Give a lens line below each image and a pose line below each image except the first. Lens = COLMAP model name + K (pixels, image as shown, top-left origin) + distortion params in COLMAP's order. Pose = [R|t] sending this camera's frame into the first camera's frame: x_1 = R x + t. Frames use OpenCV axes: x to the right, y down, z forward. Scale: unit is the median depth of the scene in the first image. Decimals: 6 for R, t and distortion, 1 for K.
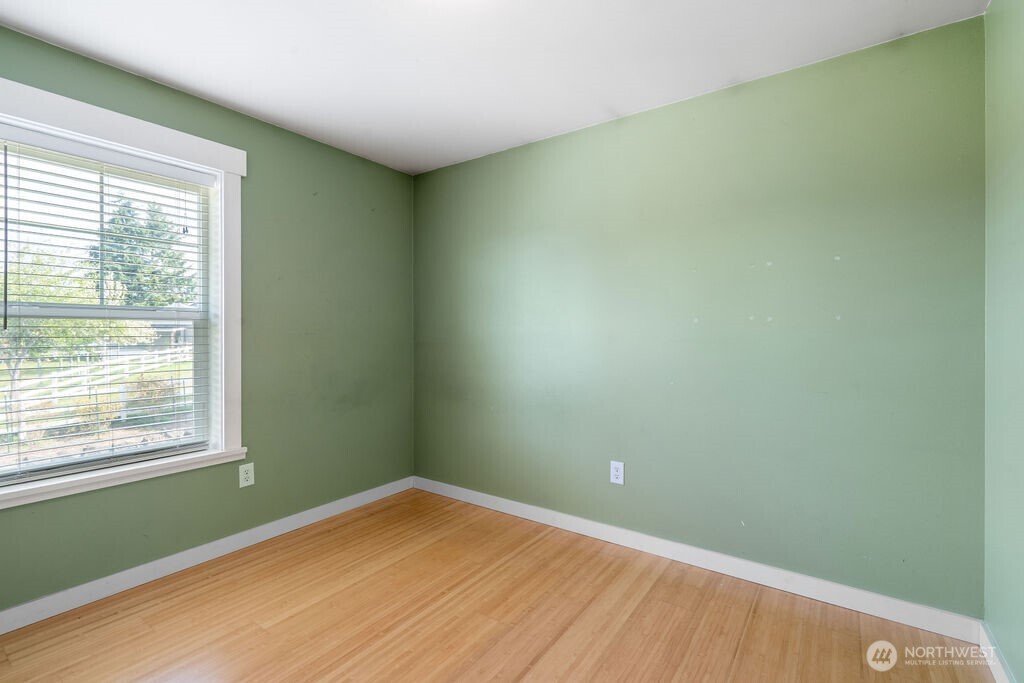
lens RADIAL K [[465.2, 0, 508.1], [0, 465.2, 338.8], [0, 0, 1]] dist [-0.011083, 0.002247]
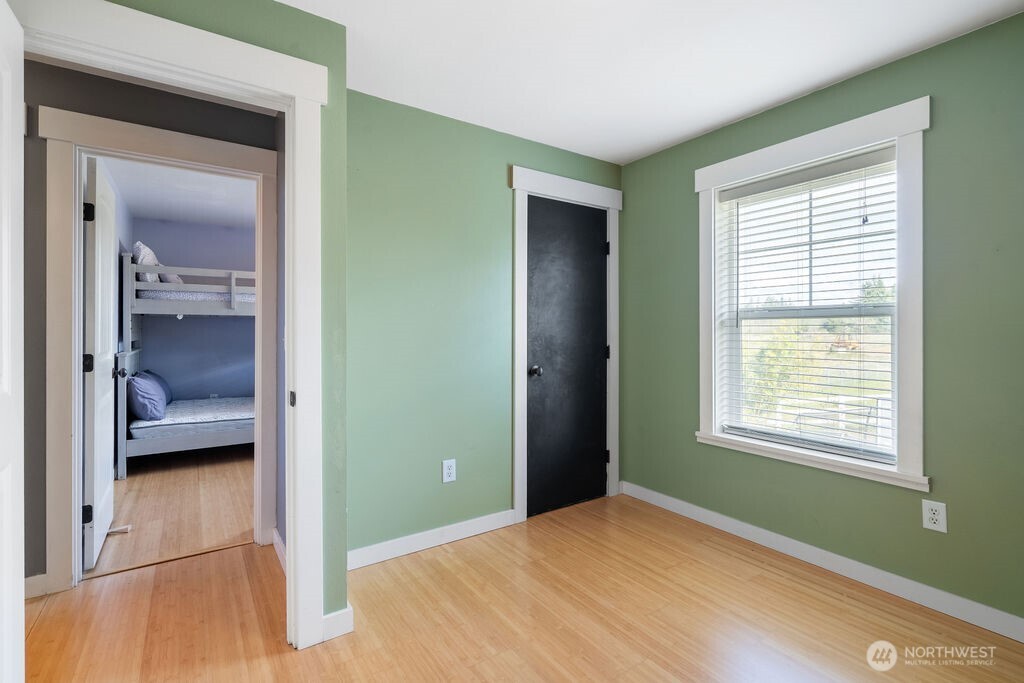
lens RADIAL K [[465.2, 0, 504.6], [0, 465.2, 331.4], [0, 0, 1]] dist [-0.011083, 0.002247]
pose [[-0.353194, 0.006127, -0.935530, 0.466780], [-0.004749, 0.999954, 0.008342, -0.016463], [0.935538, 0.007389, -0.353149, 0.704898]]
